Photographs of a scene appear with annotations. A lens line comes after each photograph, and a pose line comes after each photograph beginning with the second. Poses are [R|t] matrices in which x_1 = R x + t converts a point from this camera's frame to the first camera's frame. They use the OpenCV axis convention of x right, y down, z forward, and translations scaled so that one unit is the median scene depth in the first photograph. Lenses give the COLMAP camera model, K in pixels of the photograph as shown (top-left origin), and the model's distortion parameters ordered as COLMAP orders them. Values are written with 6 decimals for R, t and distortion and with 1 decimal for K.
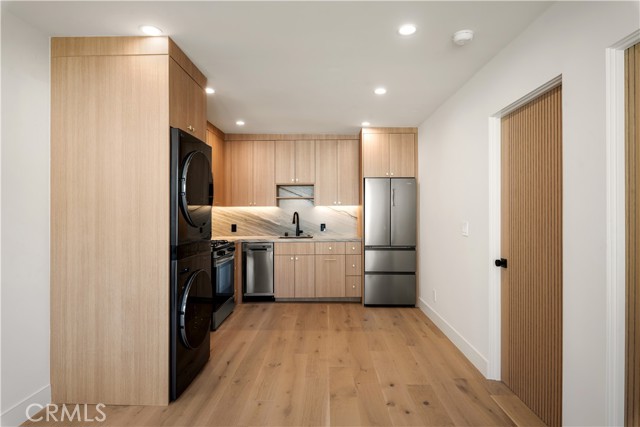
lens RADIAL K [[337.6, 0, 319.9], [0, 337.6, 213.2], [0, 0, 1]] dist [0.007192, 0.000509]
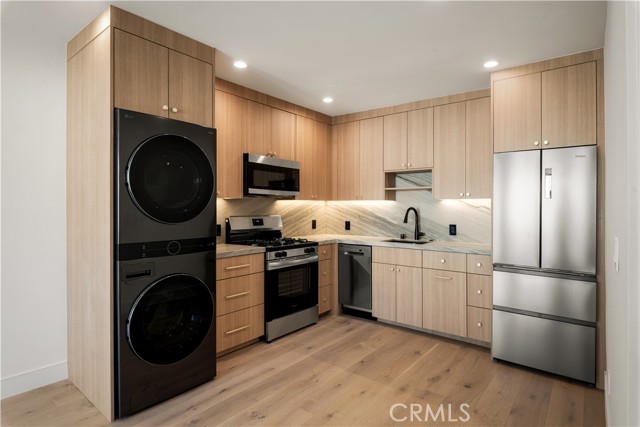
lens RADIAL K [[342.2, 0, 319.8], [0, 342.2, 209.9], [0, 0, 1]] dist [-0.002208, -0.001672]
pose [[0.792936, 0.014454, -0.609134, 0.237635], [-0.012294, 0.999895, 0.007722, -0.001724], [0.609181, 0.001366, 0.793030, 0.282173]]
